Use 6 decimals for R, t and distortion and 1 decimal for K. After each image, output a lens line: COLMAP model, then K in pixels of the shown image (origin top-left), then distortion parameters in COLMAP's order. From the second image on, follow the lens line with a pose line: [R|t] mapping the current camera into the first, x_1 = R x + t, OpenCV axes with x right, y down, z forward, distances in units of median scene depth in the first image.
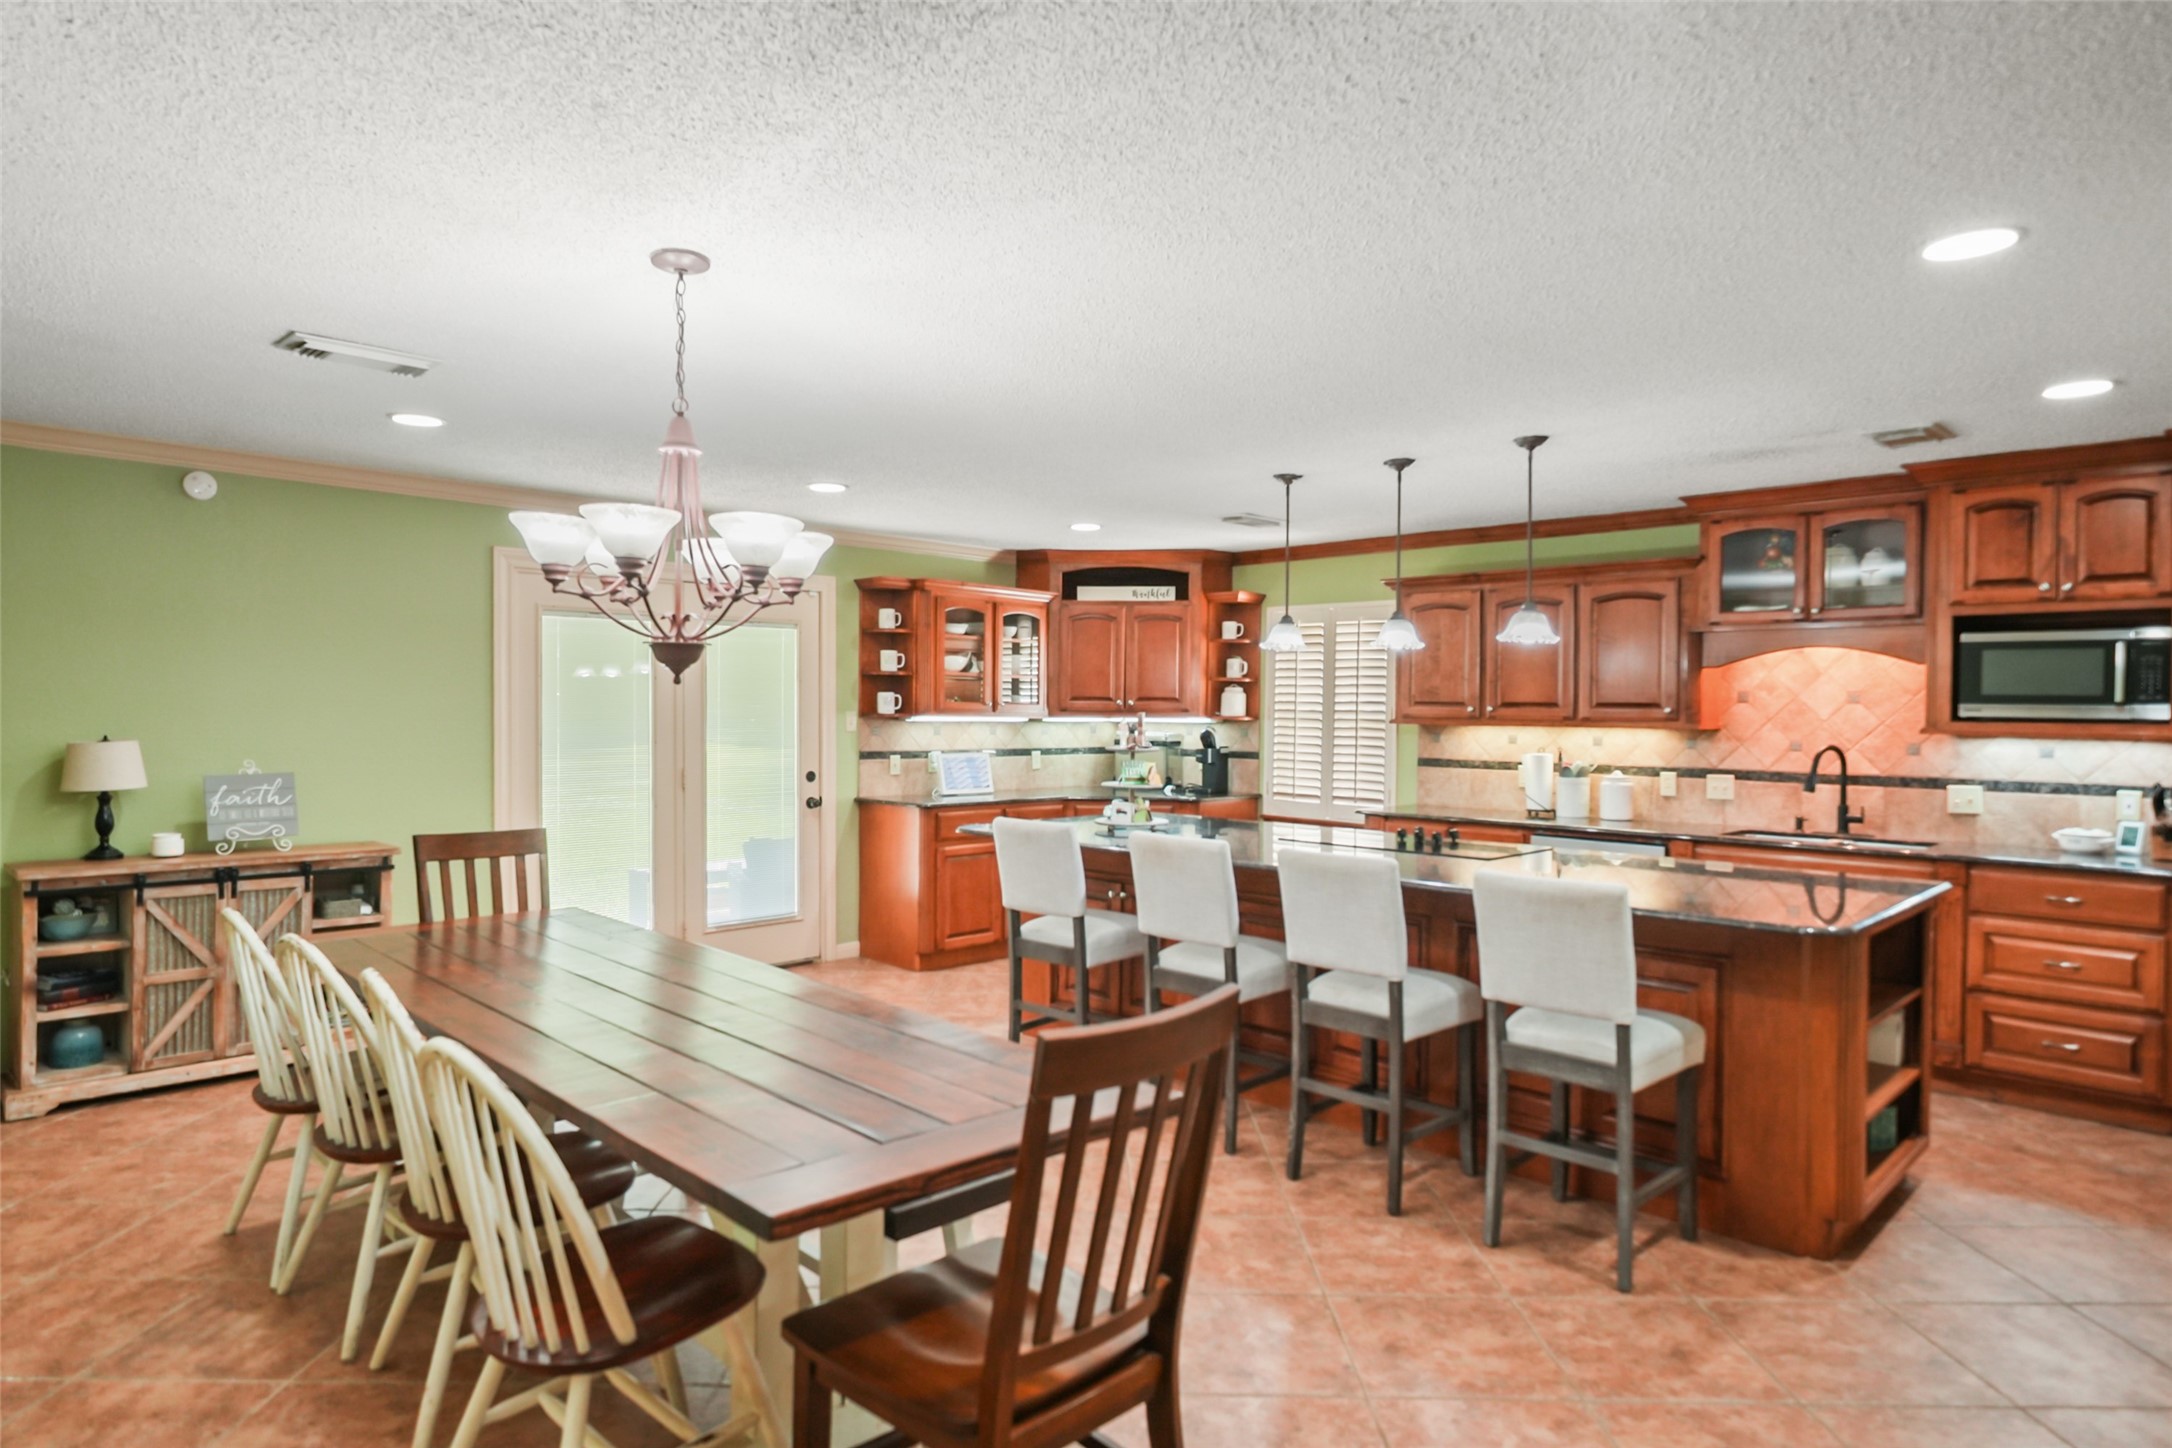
lens RADIAL K [[1198.2, 0, 1110.1], [0, 1198.2, 718.5], [0, 0, 1]] dist [0.012427, -0.001867]
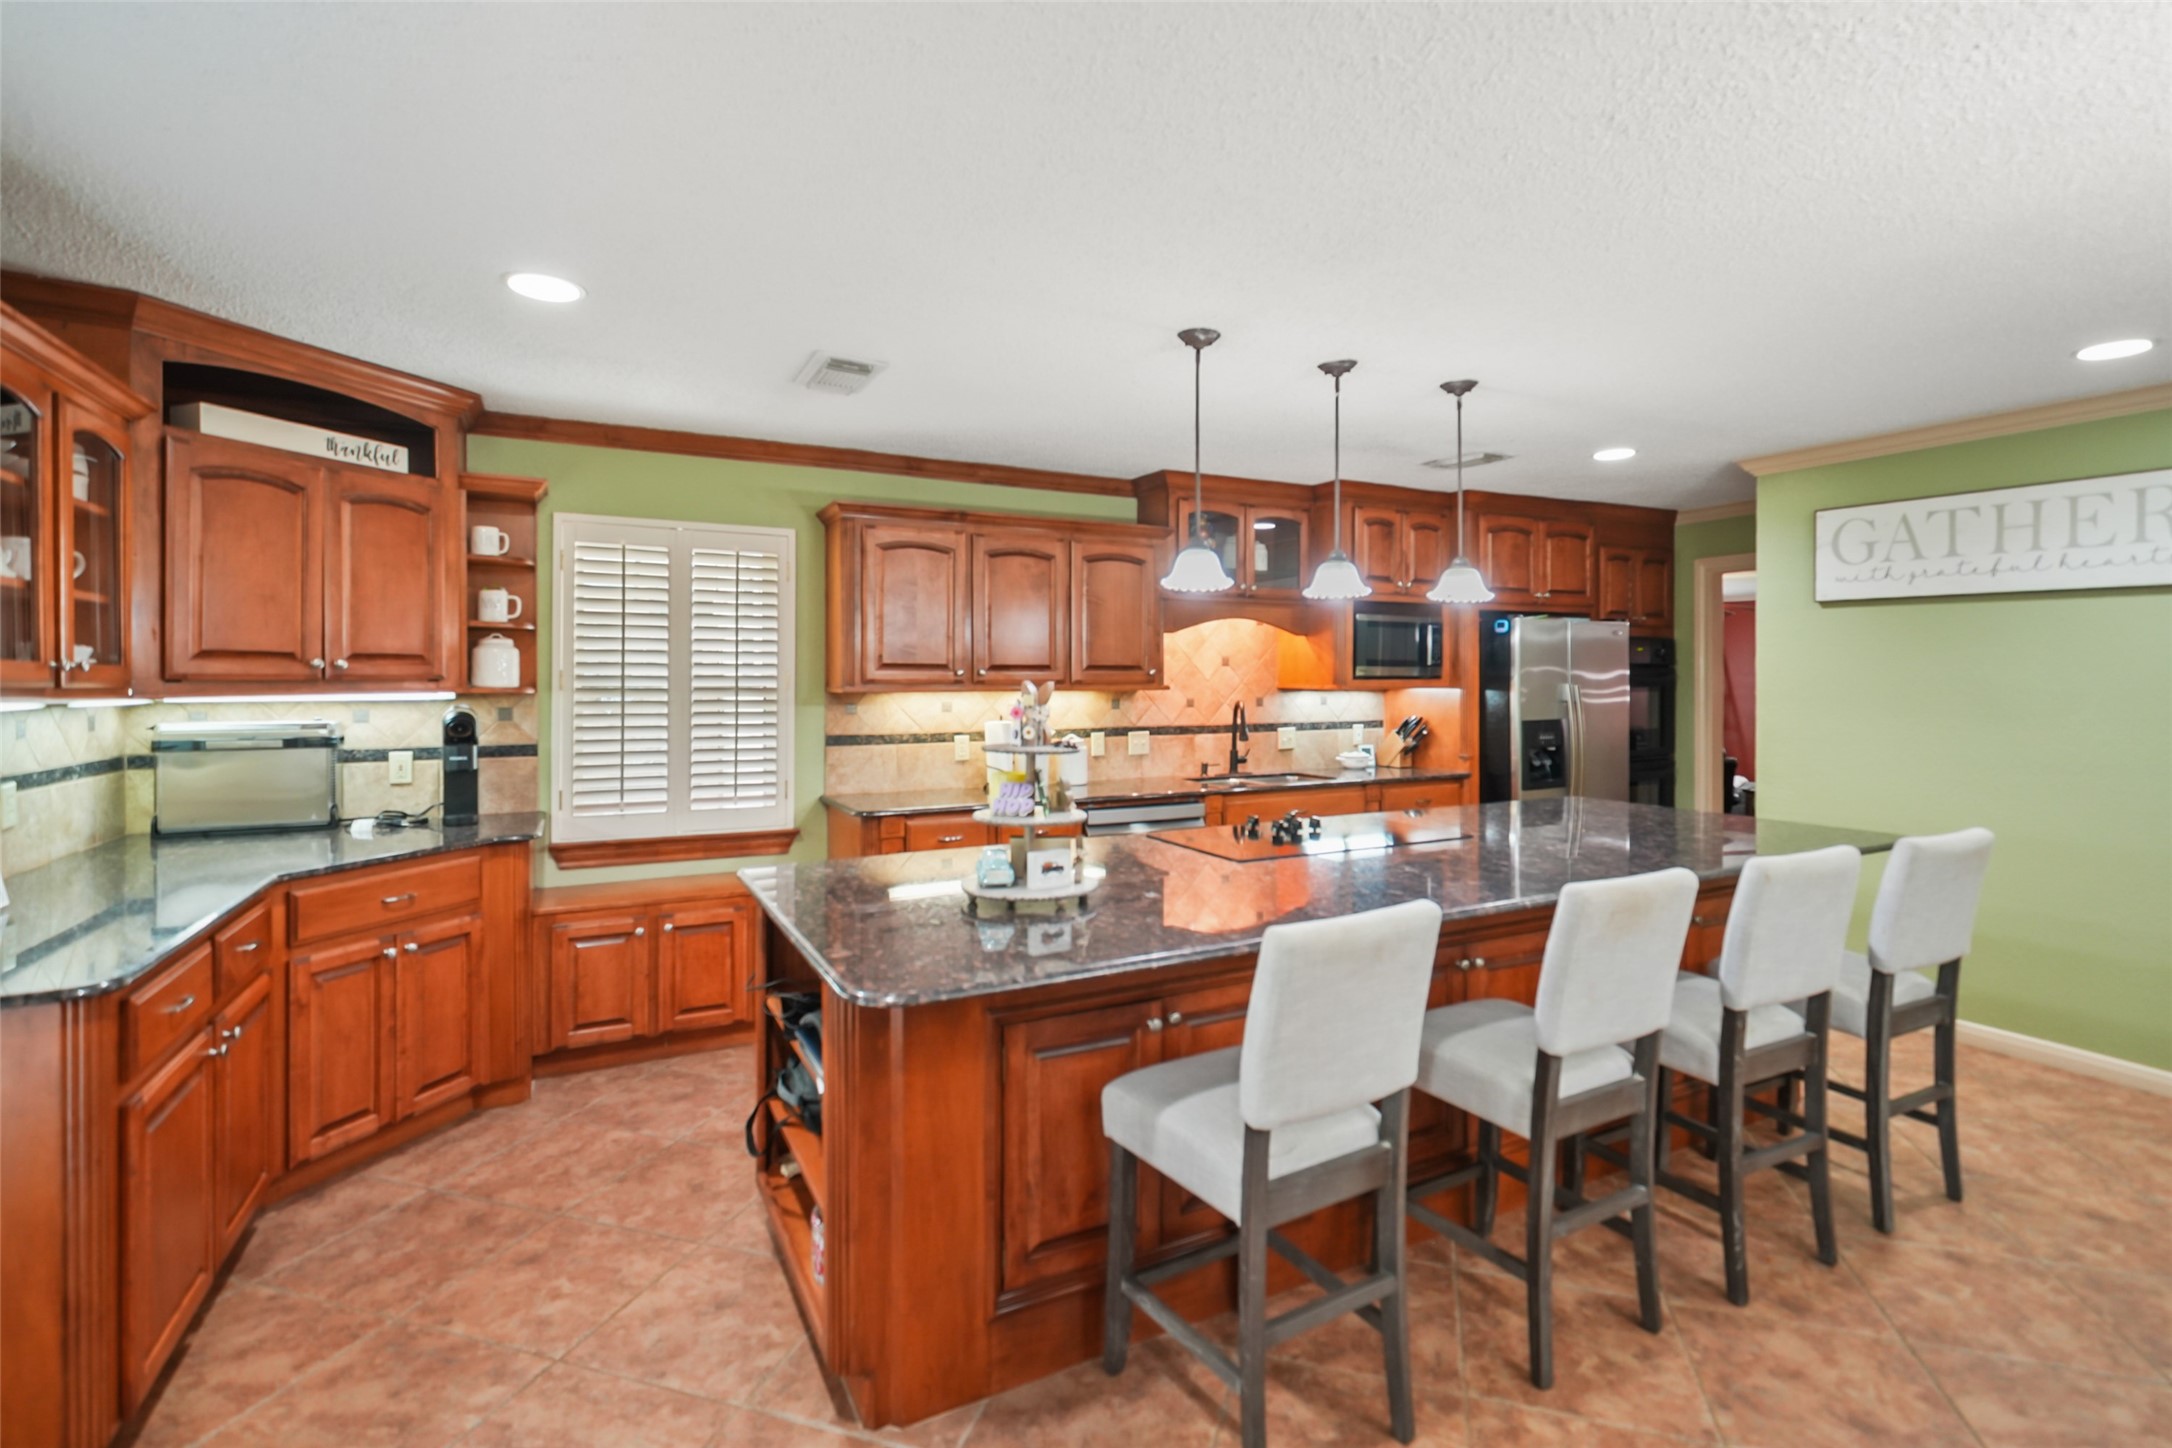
lens RADIAL K [[1002.9, 0, 1099.6], [0, 1002.9, 664.8], [0, 0, 1]] dist [0.003599, 0.000290]
pose [[0.318068, -0.000724, 0.948068, -0.320359], [0.009377, 0.999953, -0.002383, -0.010378], [-0.948022, 0.009648, 0.318060, 0.659170]]
